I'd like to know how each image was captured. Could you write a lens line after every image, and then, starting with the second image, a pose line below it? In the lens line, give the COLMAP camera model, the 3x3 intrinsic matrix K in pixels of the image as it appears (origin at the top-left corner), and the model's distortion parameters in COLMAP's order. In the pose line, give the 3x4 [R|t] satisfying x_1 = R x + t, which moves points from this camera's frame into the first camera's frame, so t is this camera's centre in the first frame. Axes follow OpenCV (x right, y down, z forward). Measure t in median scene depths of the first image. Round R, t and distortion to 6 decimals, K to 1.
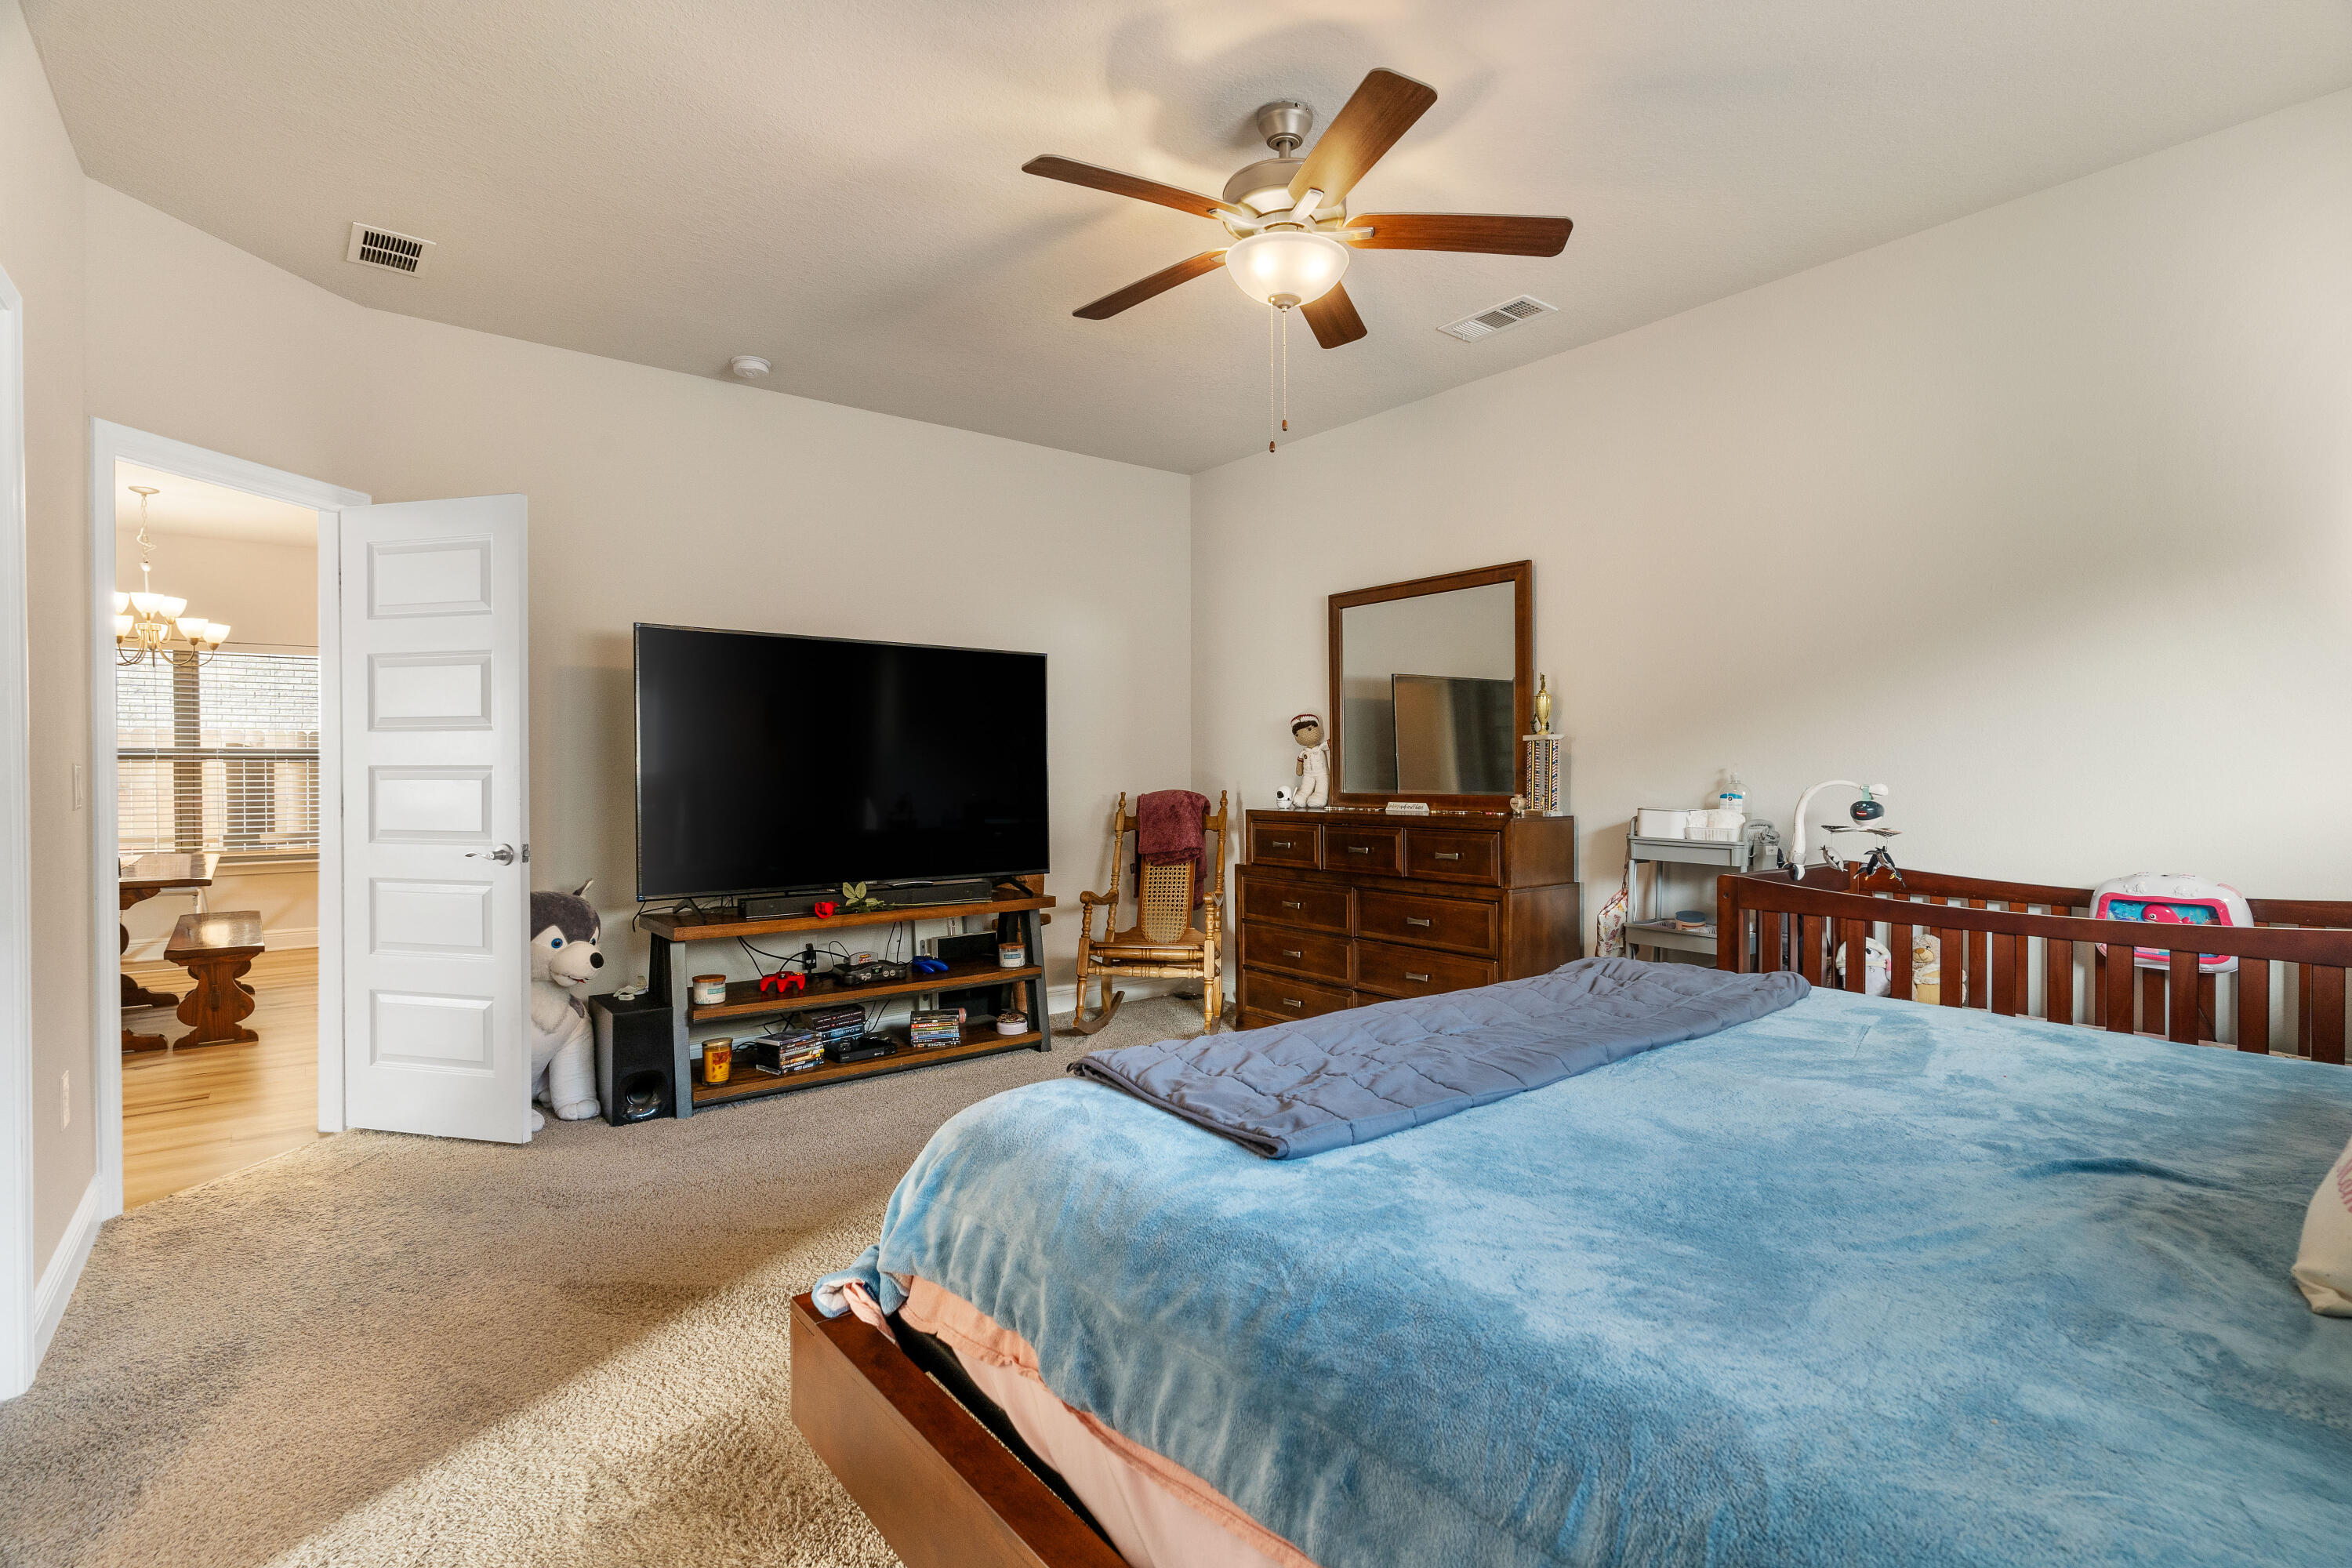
lens RADIAL K [[1122.2, 0, 1174.9], [0, 1122.2, 781.7], [0, 0, 1]] dist [0.001584, -0.000319]
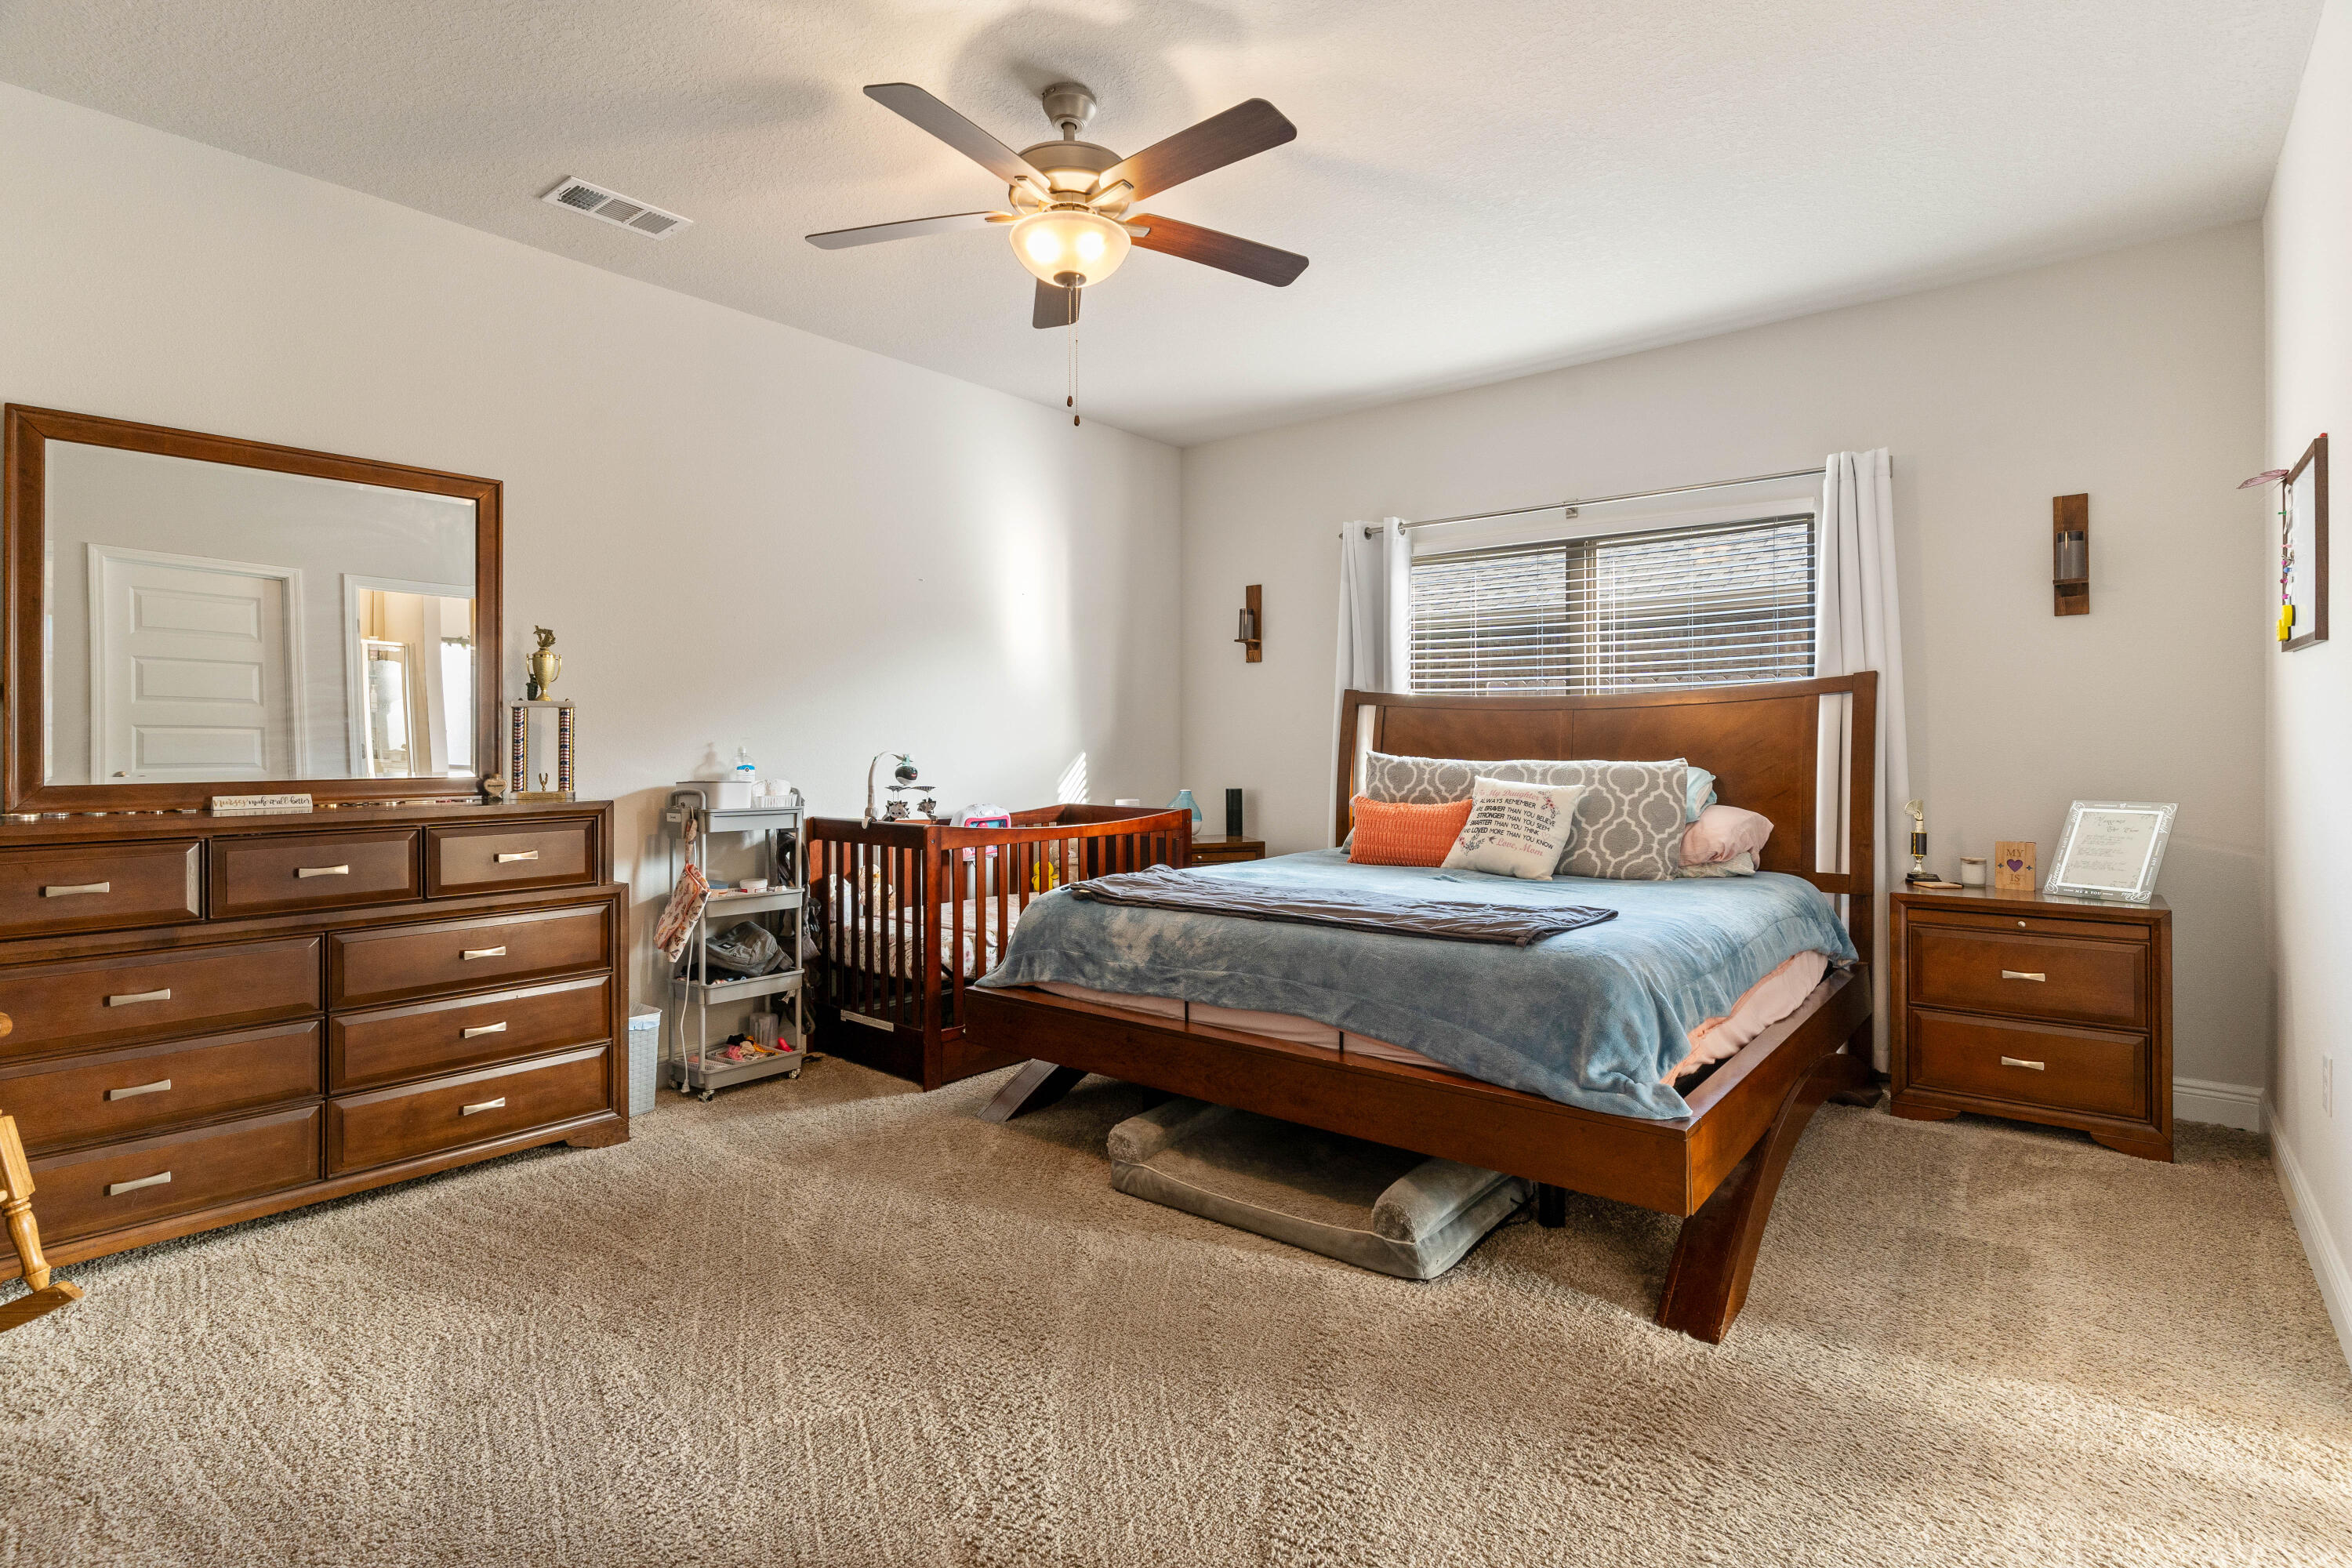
lens RADIAL K [[1141.4, 0, 1172.1], [0, 1141.4, 738.8], [0, 0, 1]] dist [0.000828, 0.000045]
pose [[-0.219207, 0.003887, 0.975671, -0.786472], [0.012711, 0.999919, -0.001128, -0.010107], [-0.975595, 0.012155, -0.219239, 0.969415]]
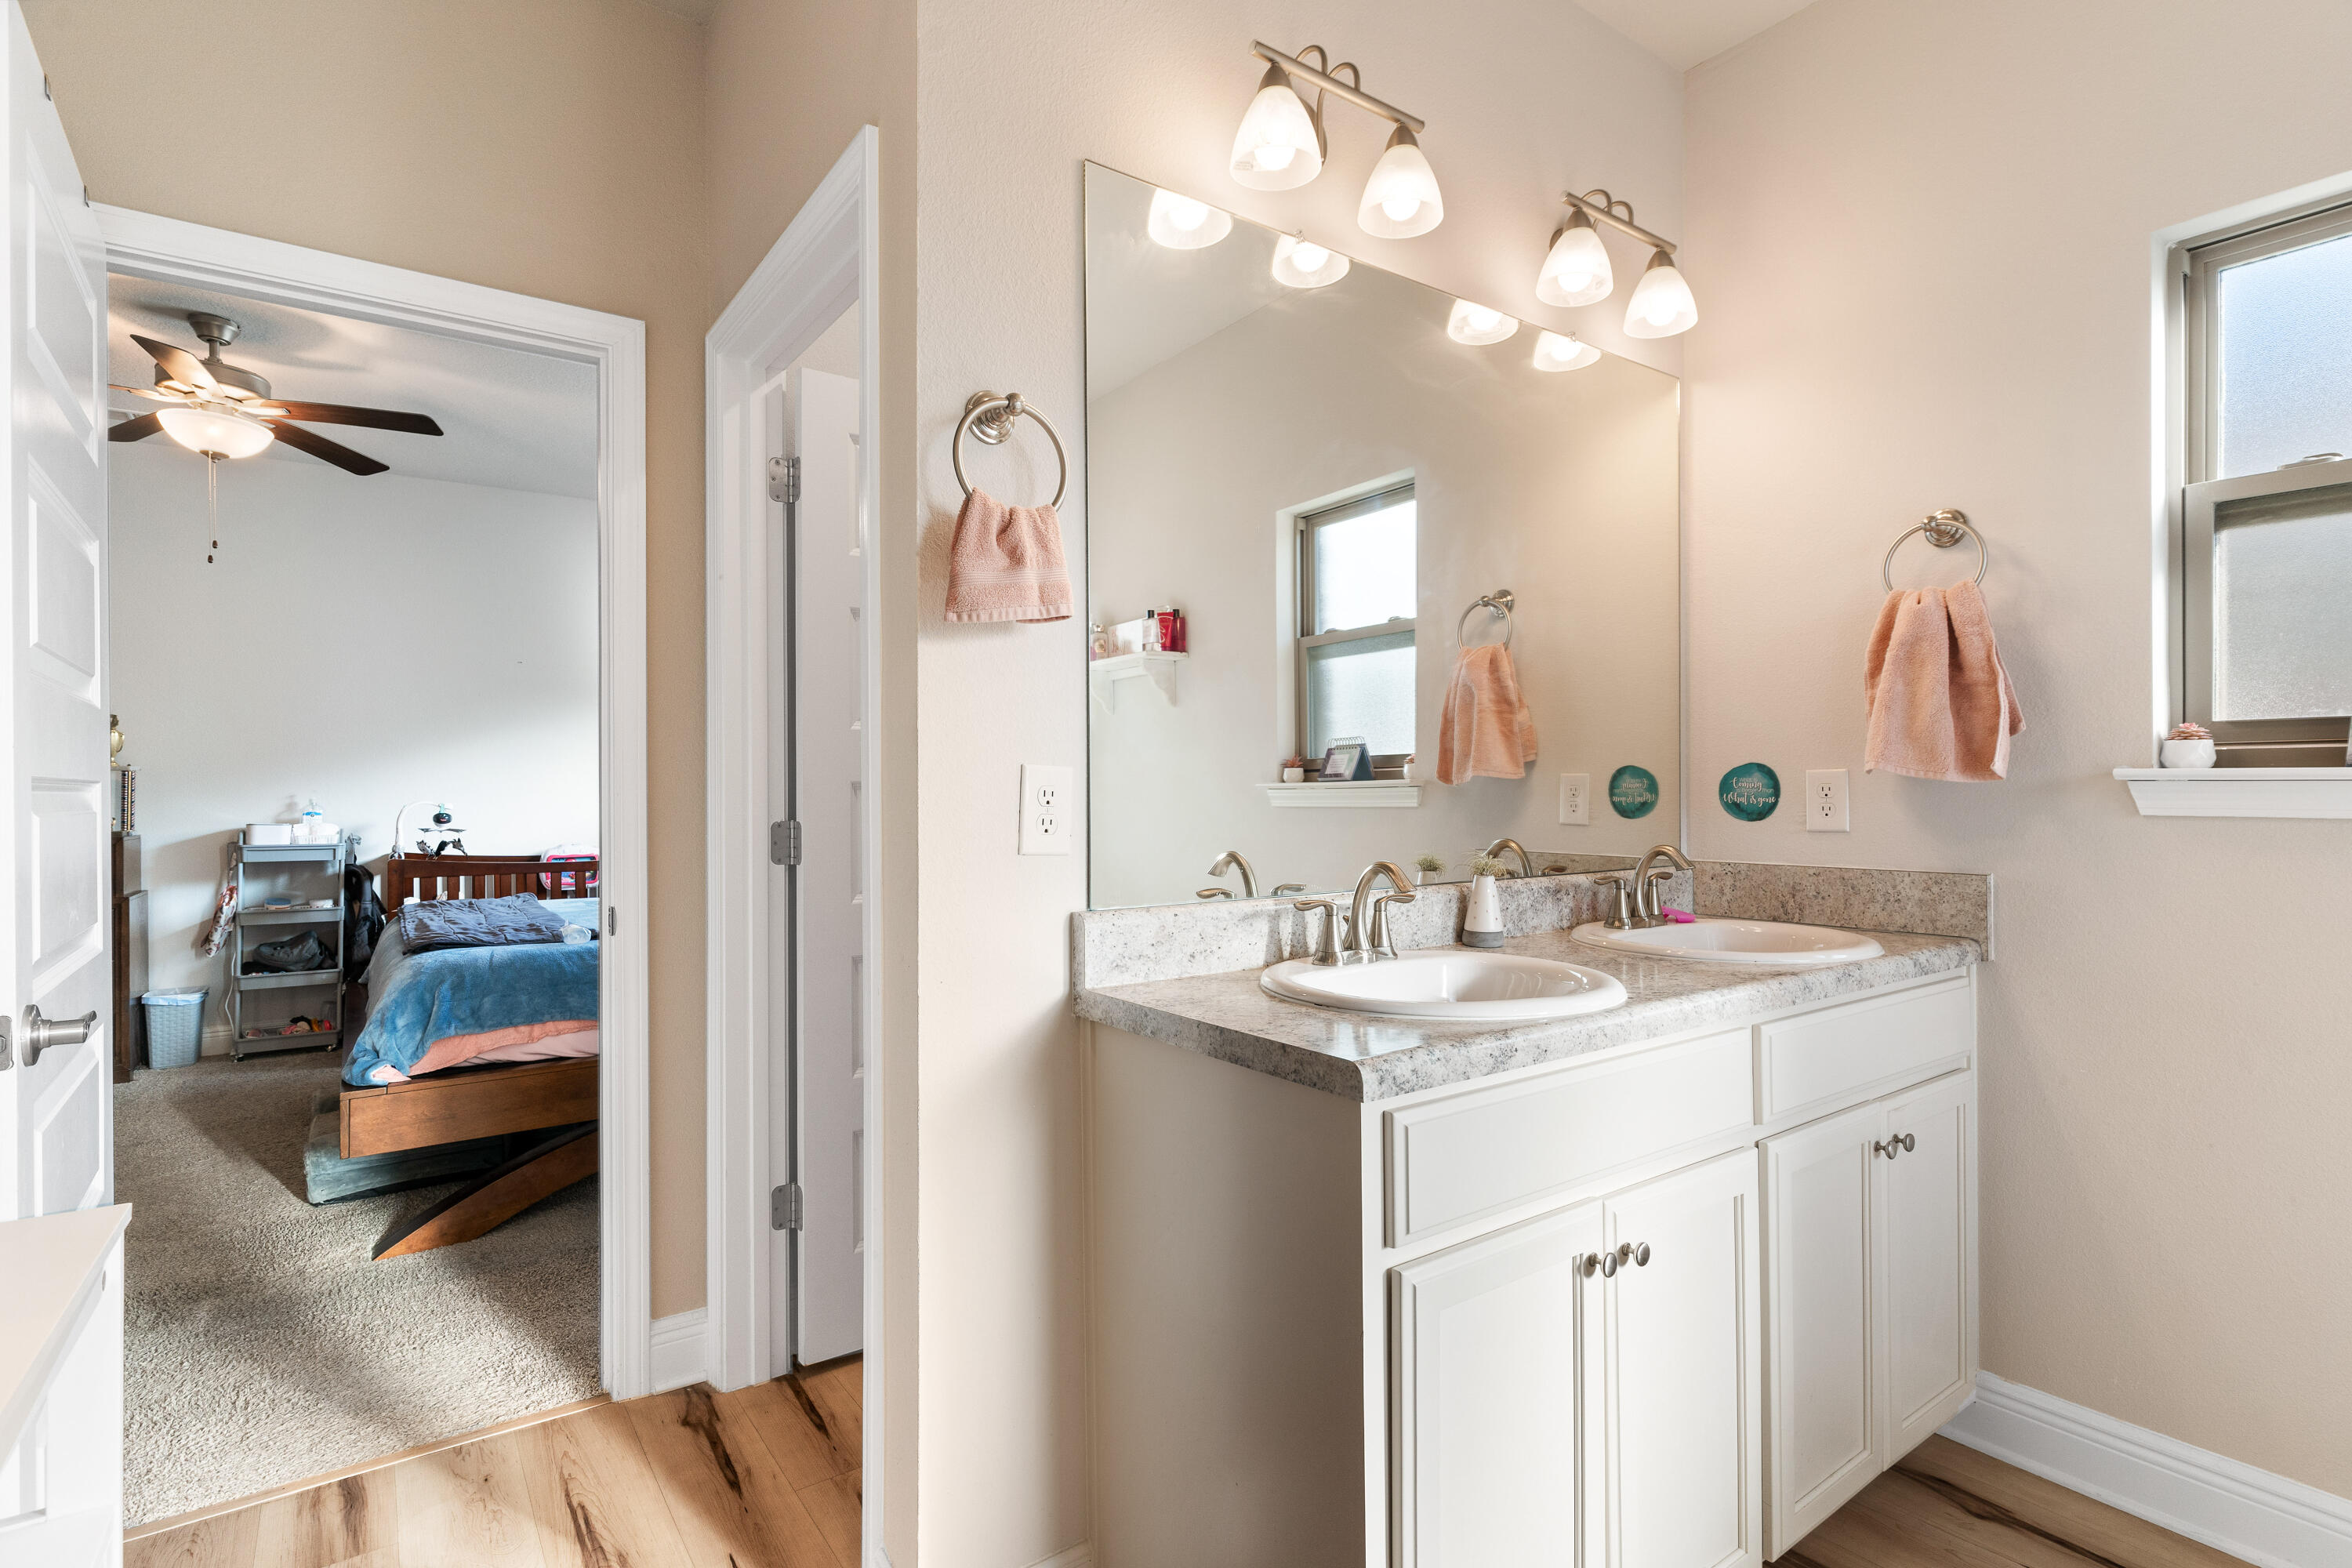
lens RADIAL K [[1143.7, 0, 1176.0], [0, 1143.7, 784.0], [0, 0, 1]] dist [0.003046, 0.000404]
pose [[0.041653, 0.007629, 0.999103, -1.070635], [0.010362, 0.999914, -0.008067, -0.001537], [-0.999078, 0.010689, 0.041570, -0.194429]]
